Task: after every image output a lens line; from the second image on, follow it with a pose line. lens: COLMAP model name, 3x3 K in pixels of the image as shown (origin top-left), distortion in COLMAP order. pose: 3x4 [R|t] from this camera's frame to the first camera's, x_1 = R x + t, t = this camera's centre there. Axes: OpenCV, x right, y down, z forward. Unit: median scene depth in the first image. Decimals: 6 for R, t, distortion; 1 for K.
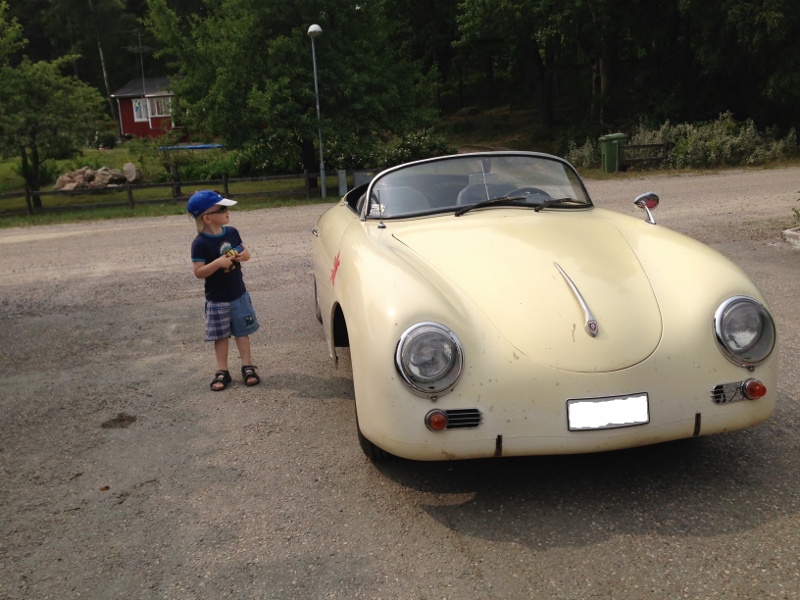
lens RADIAL K [[755.2, 0, 400.0], [0, 755.2, 300.0], [0, 0, 1]] dist [0.171715, -0.291169]
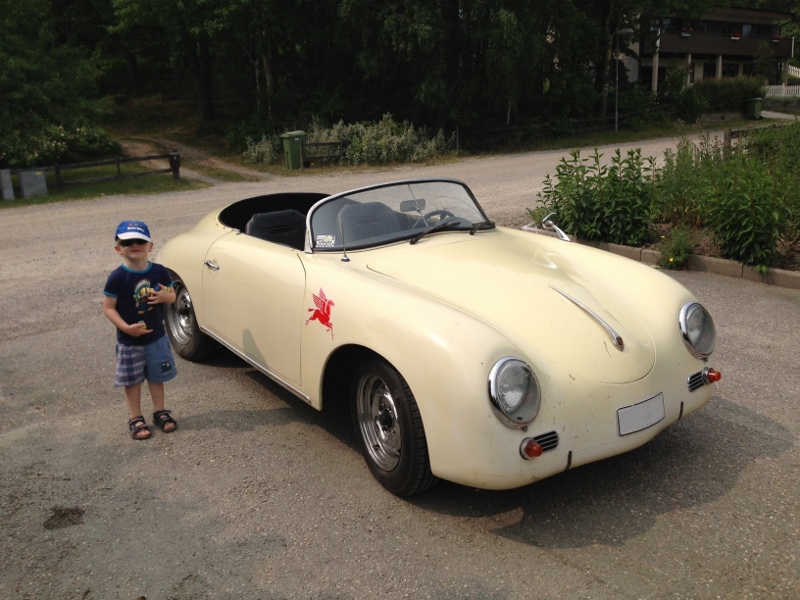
lens RADIAL K [[755.2, 0, 400.0], [0, 755.2, 300.0], [0, 0, 1]] dist [0.171715, -0.291169]
pose [[0.881398, -0.098851, 0.461916, -0.098467], [0.091211, 0.995071, 0.038905, -0.017869], [-0.463485, 0.007841, 0.886070, 0.023392]]
